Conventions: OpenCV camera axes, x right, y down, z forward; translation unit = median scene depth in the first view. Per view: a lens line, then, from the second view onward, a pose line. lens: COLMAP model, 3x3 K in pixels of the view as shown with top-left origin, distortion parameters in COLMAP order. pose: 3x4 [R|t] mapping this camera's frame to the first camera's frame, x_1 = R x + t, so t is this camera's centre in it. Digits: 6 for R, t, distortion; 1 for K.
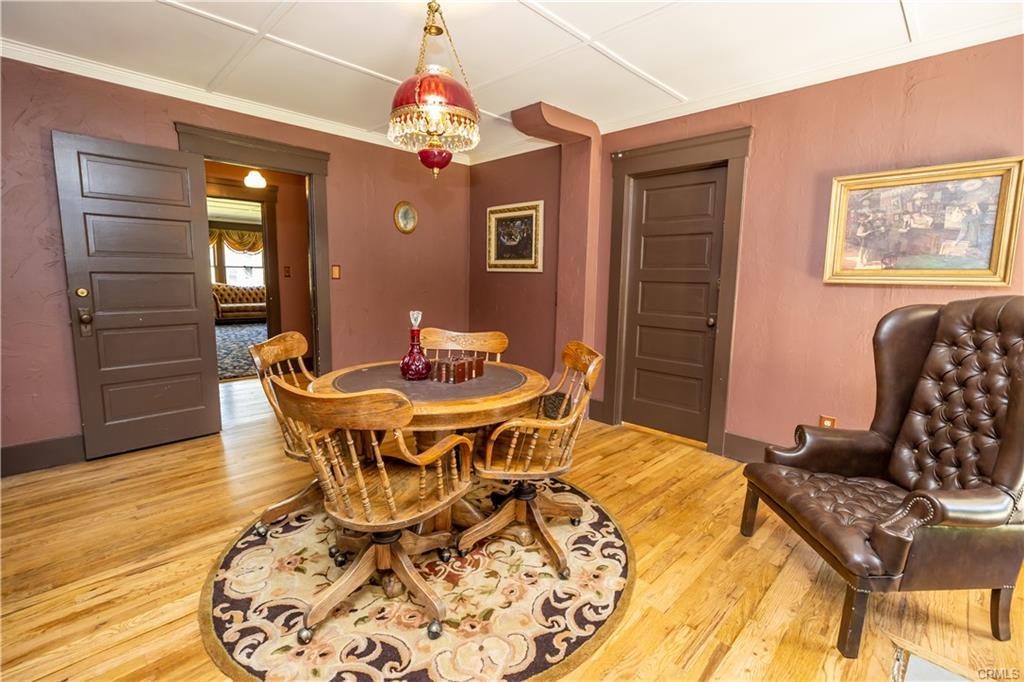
lens RADIAL K [[471.1, 0, 518.8], [0, 471.1, 334.1], [0, 0, 1]] dist [-0.001233, 0.000015]
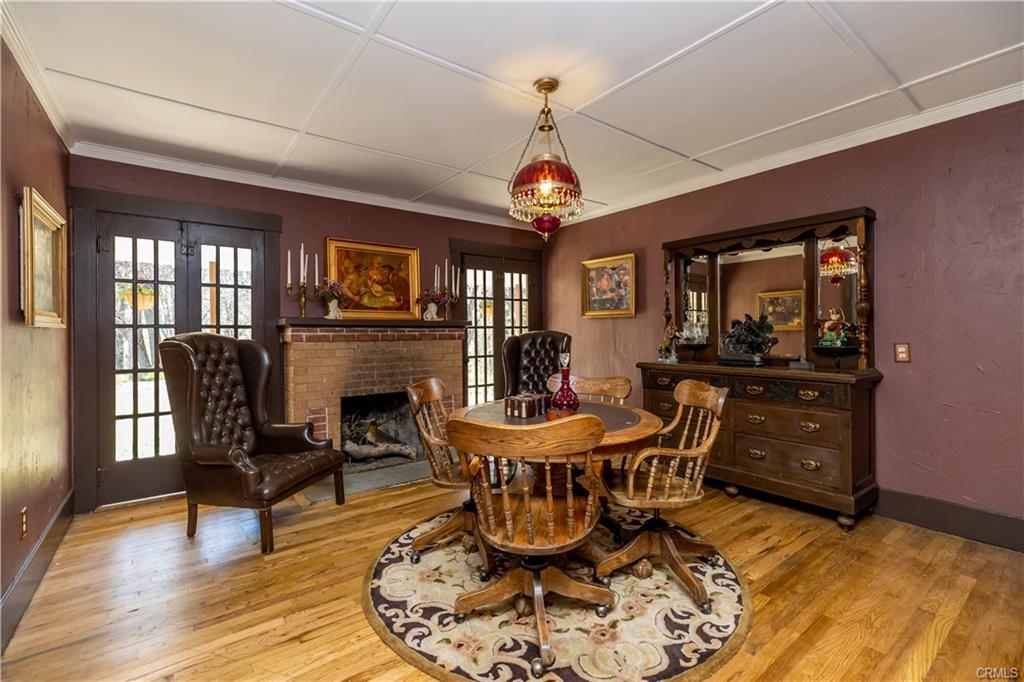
lens RADIAL K [[440.4, 0, 499.2], [0, 440.4, 334.7], [0, 0, 1]] dist [-0.000333, 0.000217]
pose [[-0.983237, -0.012296, 0.181917, -0.294549], [0.013012, 0.990448, 0.137274, -0.280194], [-0.181867, 0.137340, -0.973685, 2.373694]]
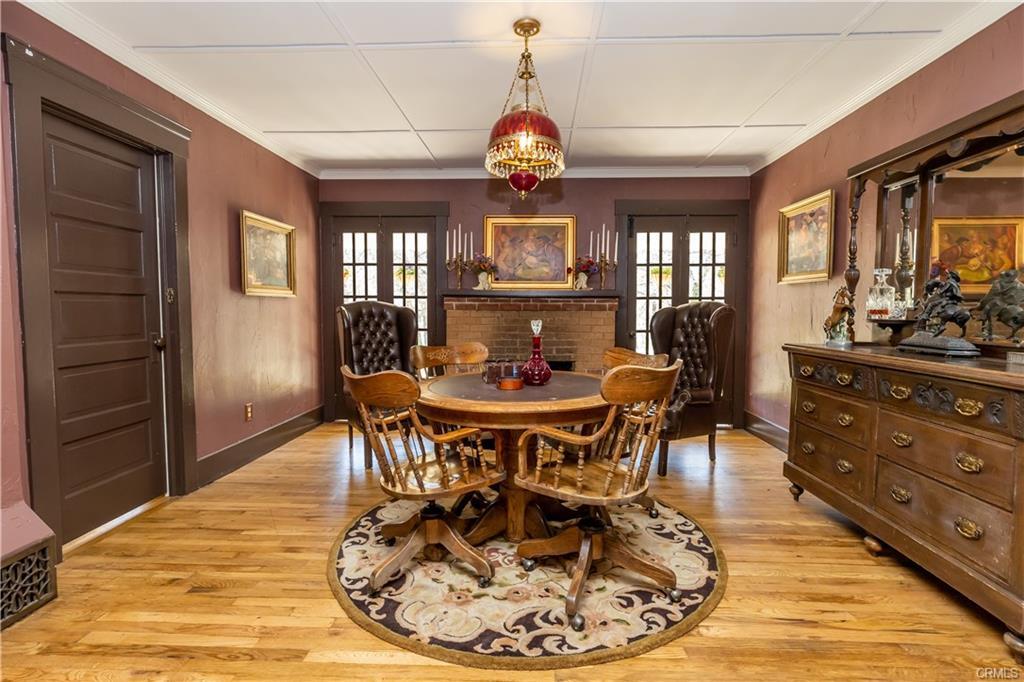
lens RADIAL K [[471.1, 0, 518.8], [0, 471.1, 334.1], [0, 0, 1]] dist [-0.001233, 0.000015]
pose [[-0.665208, -0.060162, 0.744230, -1.130624], [0.081668, 0.984906, 0.152614, -0.211106], [-0.742178, 0.162300, -0.650254, 1.980540]]
